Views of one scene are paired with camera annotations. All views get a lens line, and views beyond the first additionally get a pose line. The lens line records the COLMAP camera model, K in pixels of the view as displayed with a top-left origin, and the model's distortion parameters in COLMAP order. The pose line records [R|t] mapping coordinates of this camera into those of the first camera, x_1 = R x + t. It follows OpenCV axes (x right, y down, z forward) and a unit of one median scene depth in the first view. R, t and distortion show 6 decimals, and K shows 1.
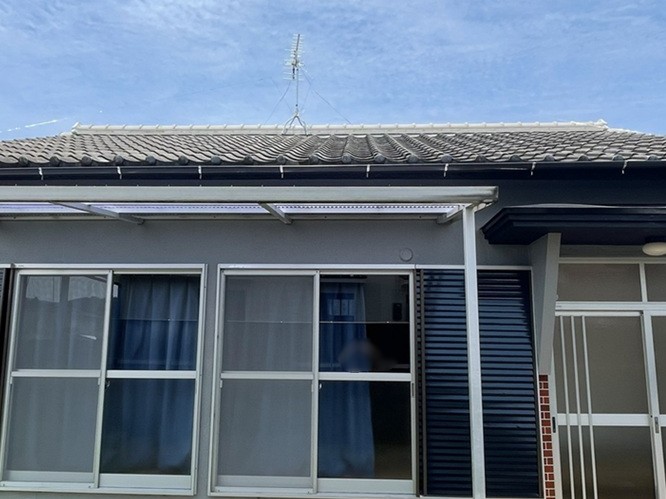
lens RADIAL K [[593.1, 0, 332.8], [0, 593.1, 250.1], [0, 0, 1]] dist [-0.009558, -0.008310]
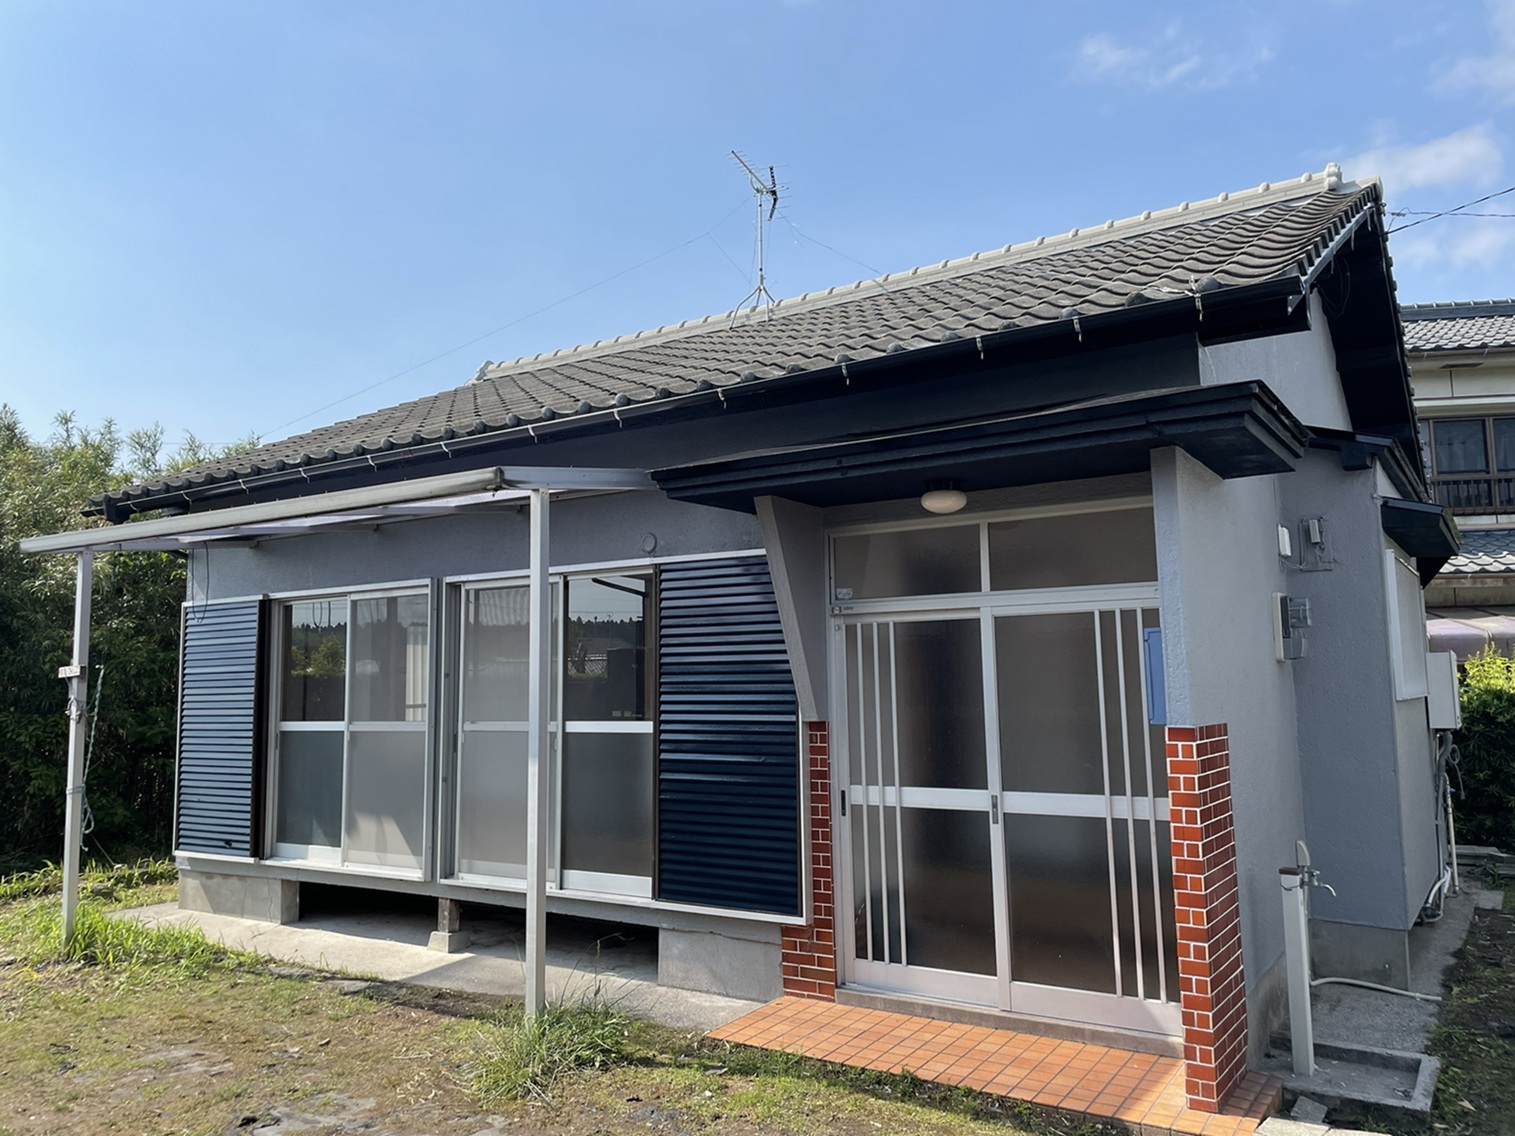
lens RADIAL K [[1157.4, 0, 757.2], [0, 1157.4, 566.0], [0, 0, 1]] dist [0.069127, -0.001398]
pose [[0.856690, -0.075862, -0.510223, 0.903062], [0.109543, 0.993321, 0.036238, -0.000067], [0.504067, -0.086936, 0.859278, -0.048298]]
